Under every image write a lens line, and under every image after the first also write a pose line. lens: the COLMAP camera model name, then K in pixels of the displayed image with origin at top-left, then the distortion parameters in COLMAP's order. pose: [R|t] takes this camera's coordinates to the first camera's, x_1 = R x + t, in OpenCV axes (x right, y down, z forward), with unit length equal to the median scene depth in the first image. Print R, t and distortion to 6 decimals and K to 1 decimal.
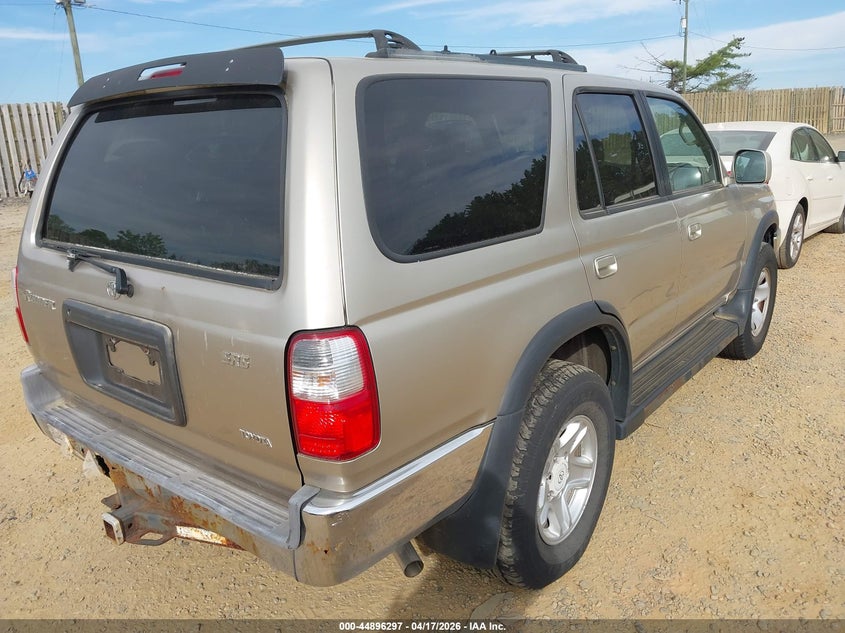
lens RADIAL K [[684.2, 0, 426.4], [0, 684.2, 316.8], [0, 0, 1]] dist [0.005278, 0.000136]
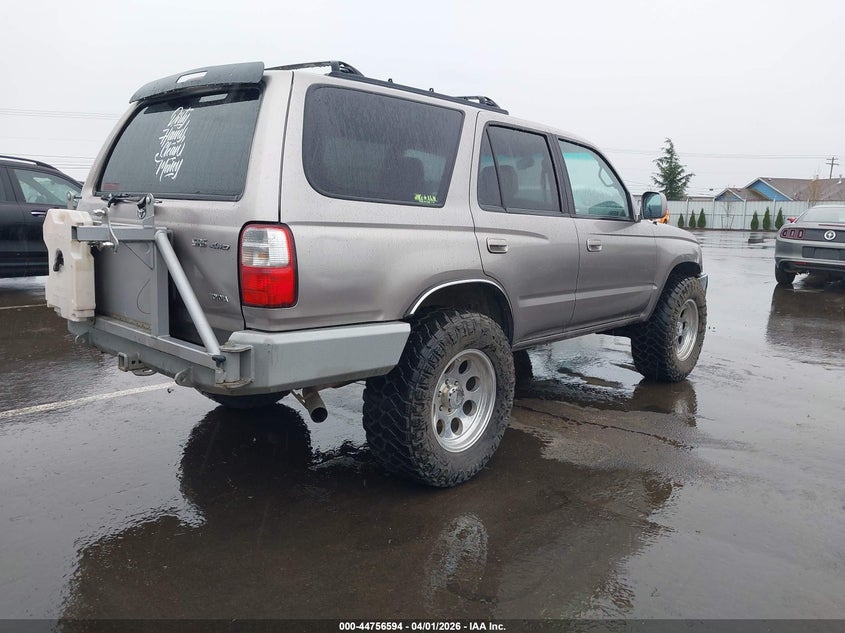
lens RADIAL K [[684.2, 0, 426.4], [0, 684.2, 316.8], [0, 0, 1]] dist [0.005278, 0.000136]
pose [[0.995254, 0.091527, -0.033041, 0.212143], [-0.094444, 0.990345, -0.101478, 0.255185], [0.023434, 0.104117, 0.994289, -0.409083]]
